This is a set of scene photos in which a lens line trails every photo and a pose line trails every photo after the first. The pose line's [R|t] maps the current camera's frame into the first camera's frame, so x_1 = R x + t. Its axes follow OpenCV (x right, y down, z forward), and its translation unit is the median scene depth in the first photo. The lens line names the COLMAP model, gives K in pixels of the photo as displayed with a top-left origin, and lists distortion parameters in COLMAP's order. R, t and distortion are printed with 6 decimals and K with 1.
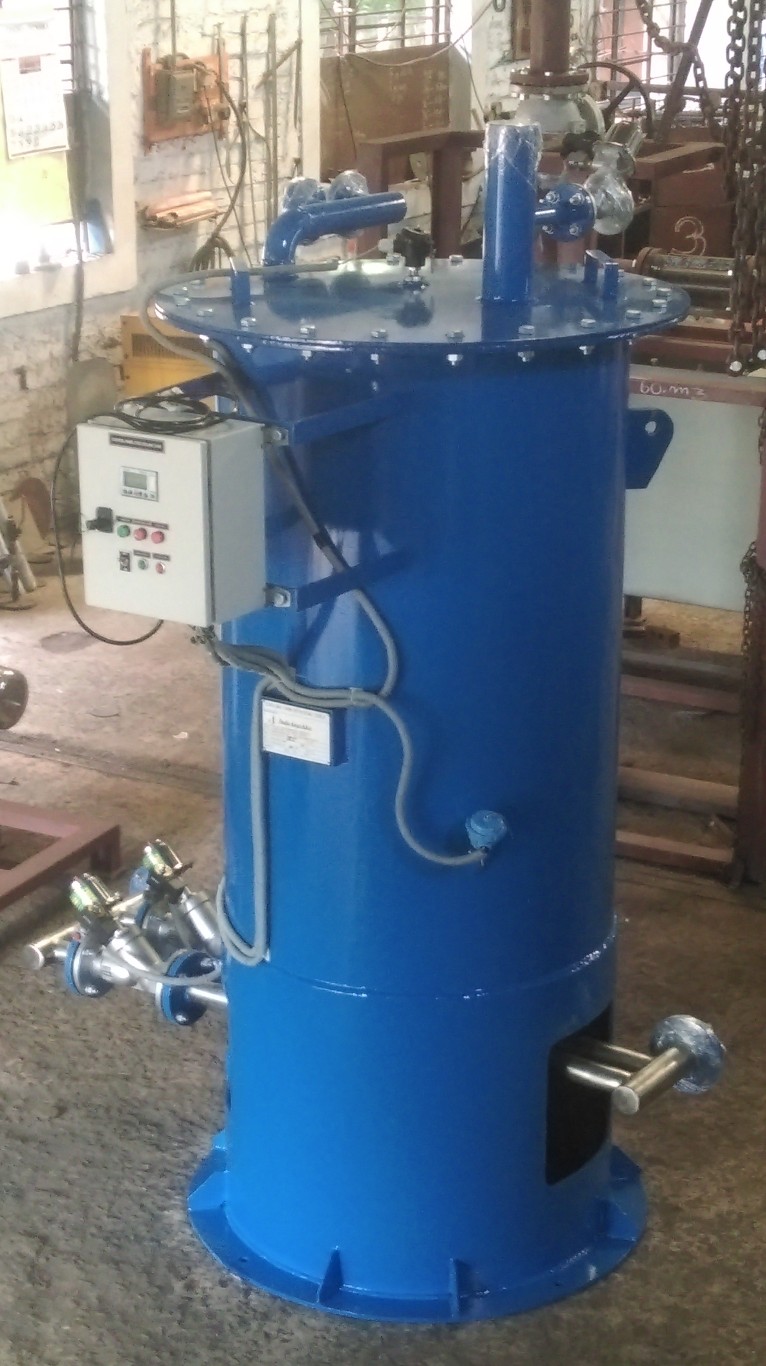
lens RADIAL K [[2292.1, 0, 386.1], [0, 2292.1, 681.2], [0, 0, 1]] dist [0.064910, 0.000000]
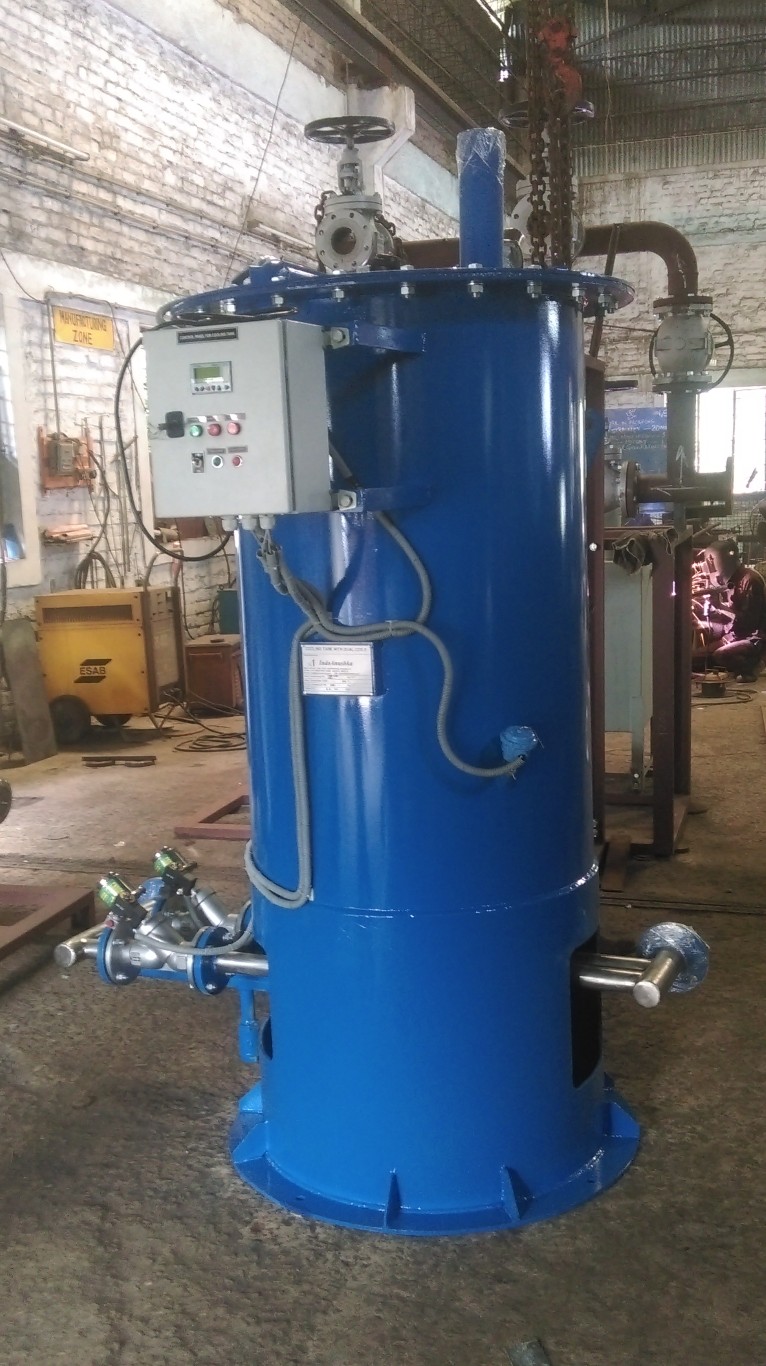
lens RADIAL K [[1330.8, 0, 376.1], [0, 1330.8, 690.1], [0, 0, 1]] dist [0.047263, 0.000000]
pose [[0.982910, -0.067603, 0.171224, -0.113265], [0.094881, 0.983108, -0.156512, 0.115567], [-0.157751, 0.170083, 0.972721, 0.336284]]
